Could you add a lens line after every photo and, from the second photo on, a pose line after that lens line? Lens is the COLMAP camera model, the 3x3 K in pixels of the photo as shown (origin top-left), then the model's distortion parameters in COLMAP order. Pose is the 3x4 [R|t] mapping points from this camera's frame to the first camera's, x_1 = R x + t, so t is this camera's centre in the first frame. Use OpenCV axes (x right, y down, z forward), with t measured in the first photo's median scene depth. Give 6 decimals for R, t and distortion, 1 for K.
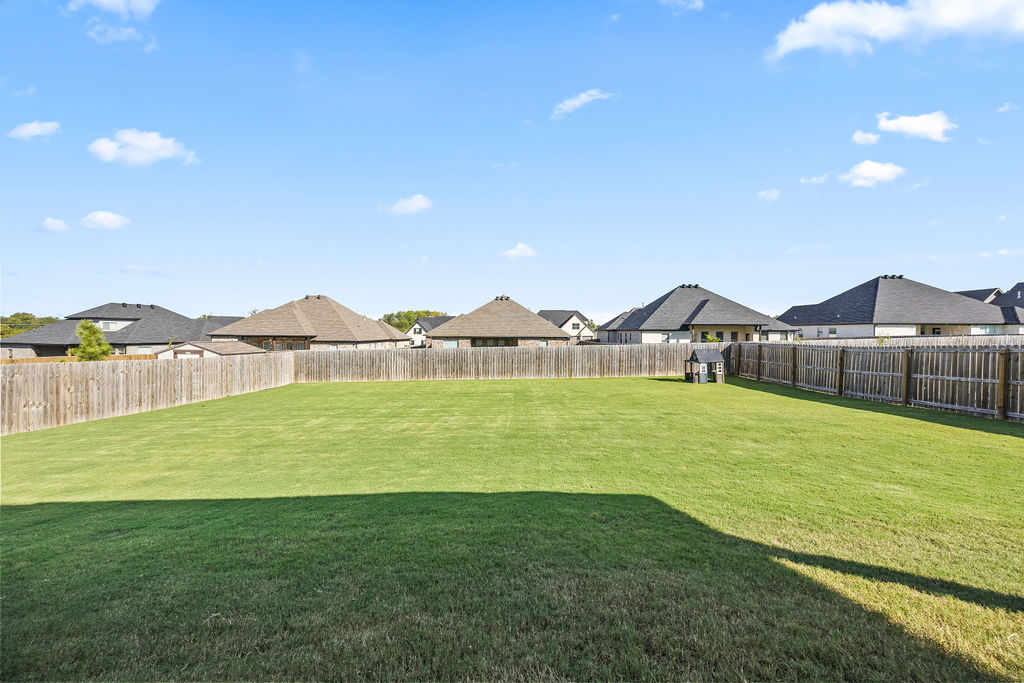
lens RADIAL K [[386.2, 0, 510.6], [0, 386.2, 339.3], [0, 0, 1]] dist [-0.006437, 0.001074]
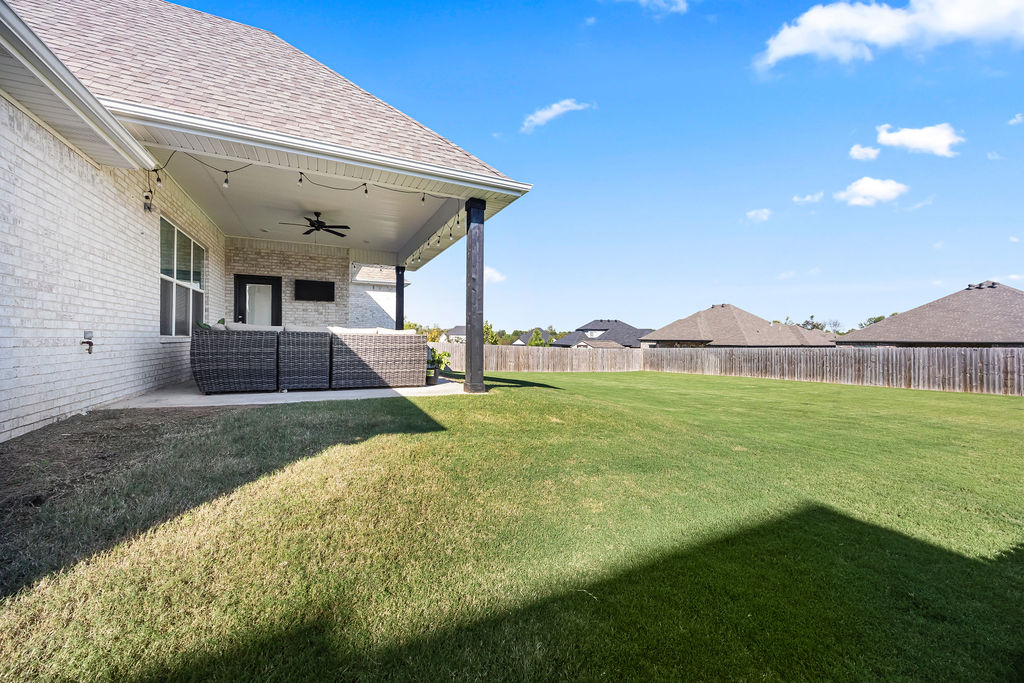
lens RADIAL K [[386.2, 0, 512.3], [0, 386.2, 338.2], [0, 0, 1]] dist [-0.006437, 0.001074]
pose [[0.459053, -0.004882, -0.888396, 0.479590], [-0.018107, 0.999726, -0.014850, 0.023645], [0.888224, 0.022904, 0.458839, -0.082166]]
